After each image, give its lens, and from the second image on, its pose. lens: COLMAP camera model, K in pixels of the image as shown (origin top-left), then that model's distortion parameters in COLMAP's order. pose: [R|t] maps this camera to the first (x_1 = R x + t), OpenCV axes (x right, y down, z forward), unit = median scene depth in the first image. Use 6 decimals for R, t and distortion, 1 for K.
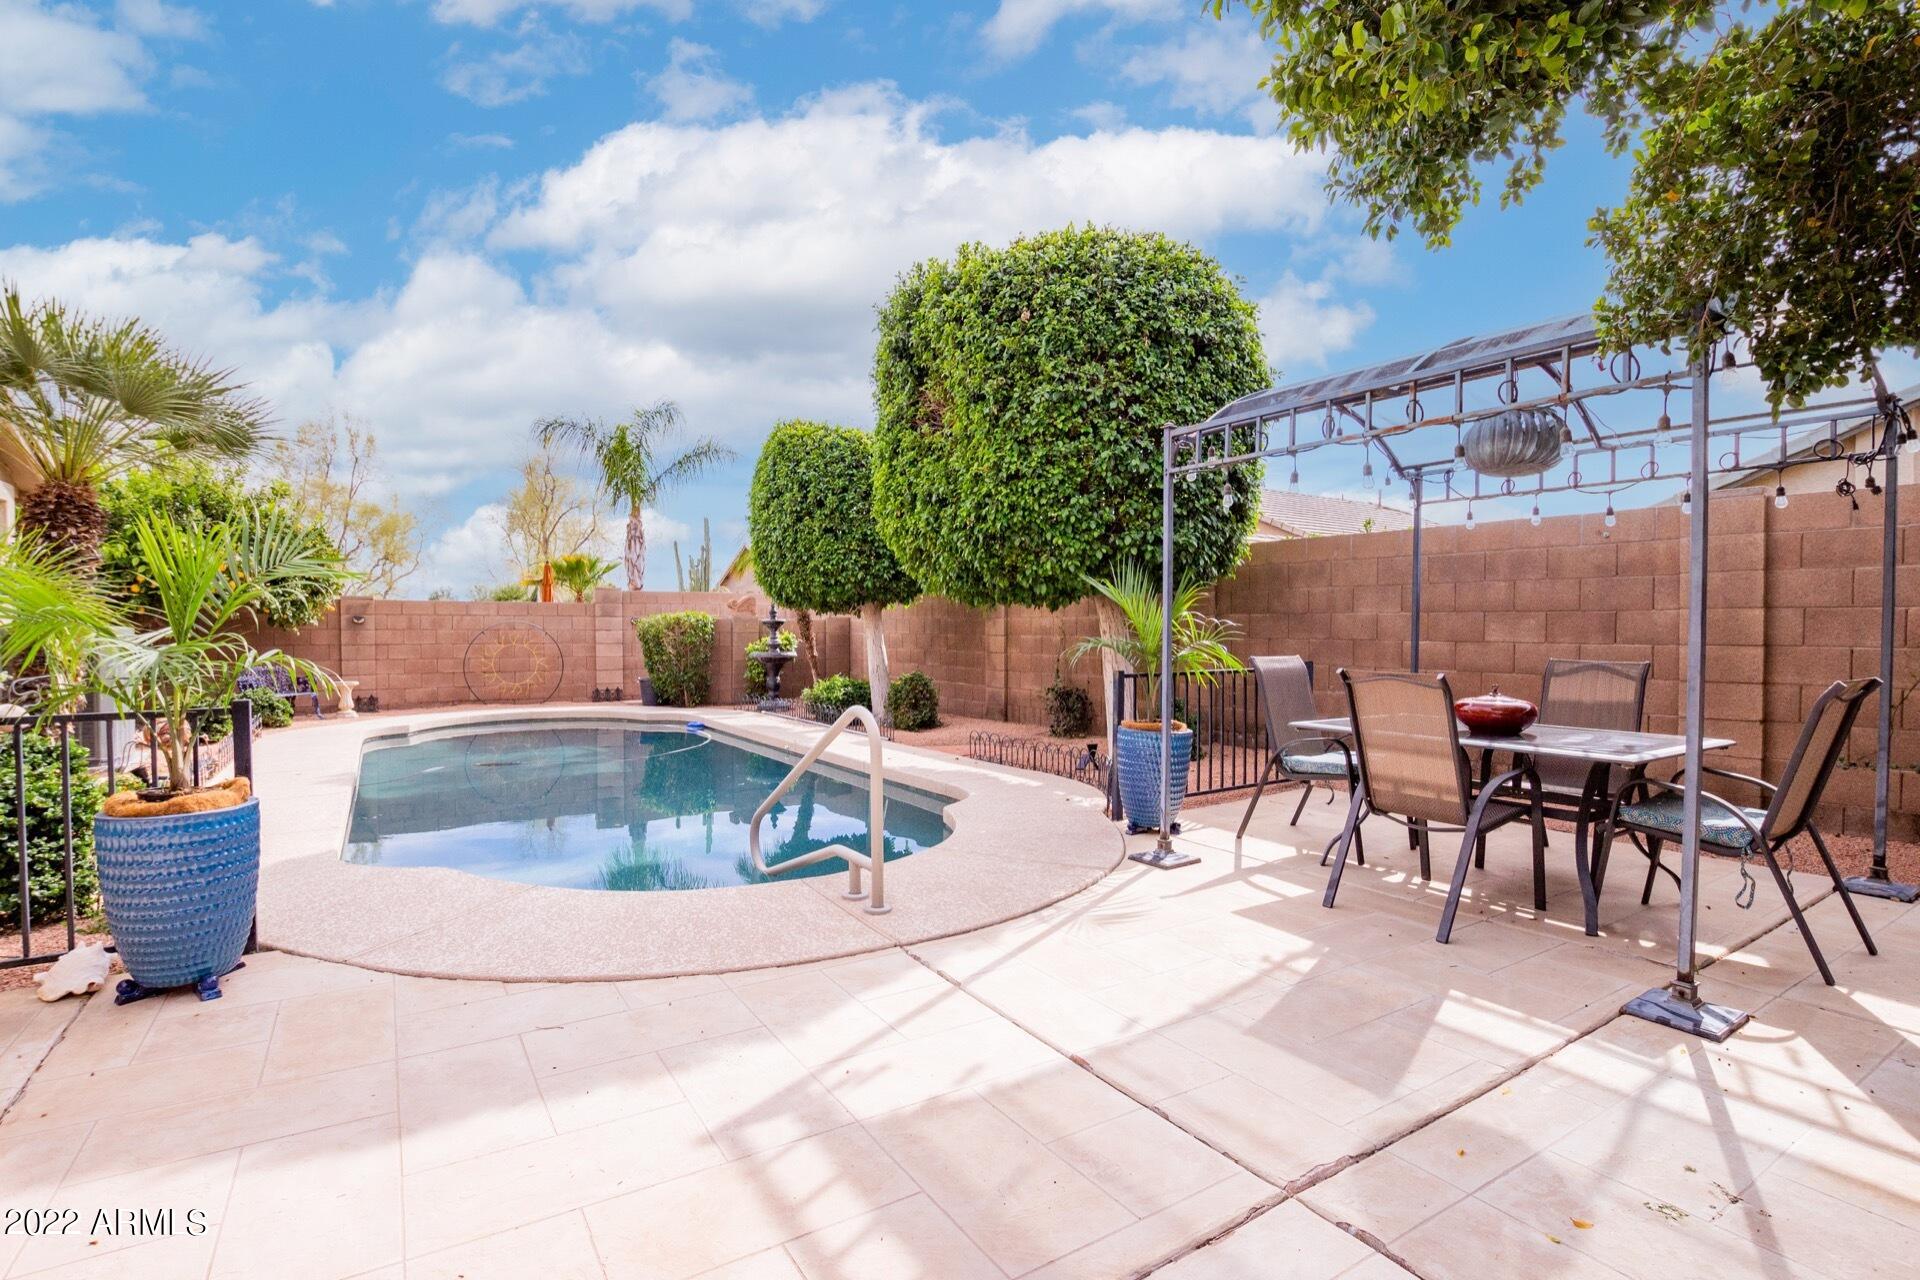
lens RADIAL K [[897.9, 0, 960.0], [0, 897.9, 640.0], [0, 0, 1]] dist [-0.008228, -0.000316]
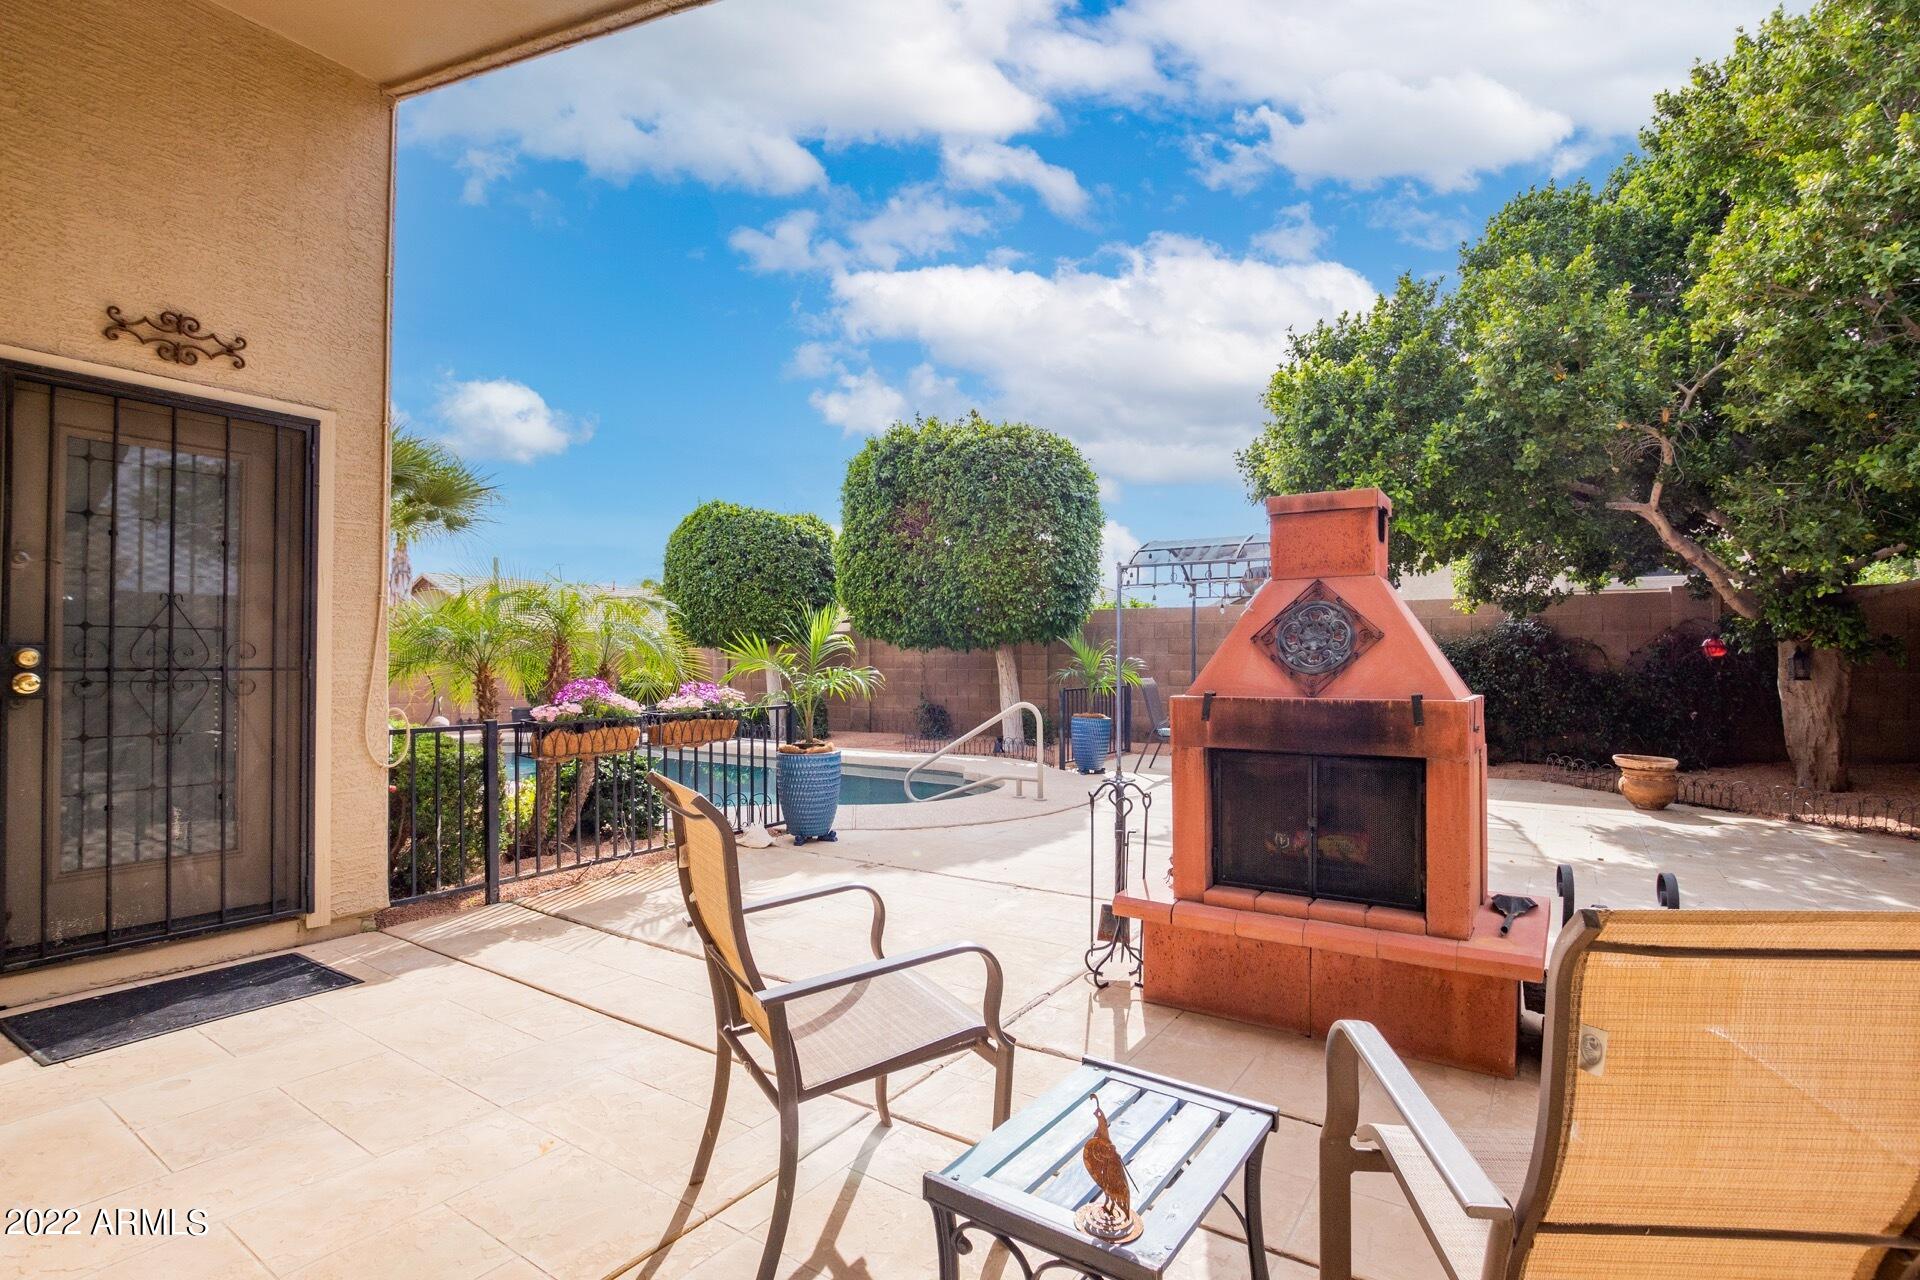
lens RADIAL K [[887.6, 0, 960.0], [0, 887.6, 640.0], [0, 0, 1]] dist [0.000774, -0.000797]
pose [[0.911491, 0.005312, 0.411286, -0.662460], [0.009156, 0.999407, -0.033200, -0.003726], [-0.411218, 0.034027, 0.910902, -0.474744]]
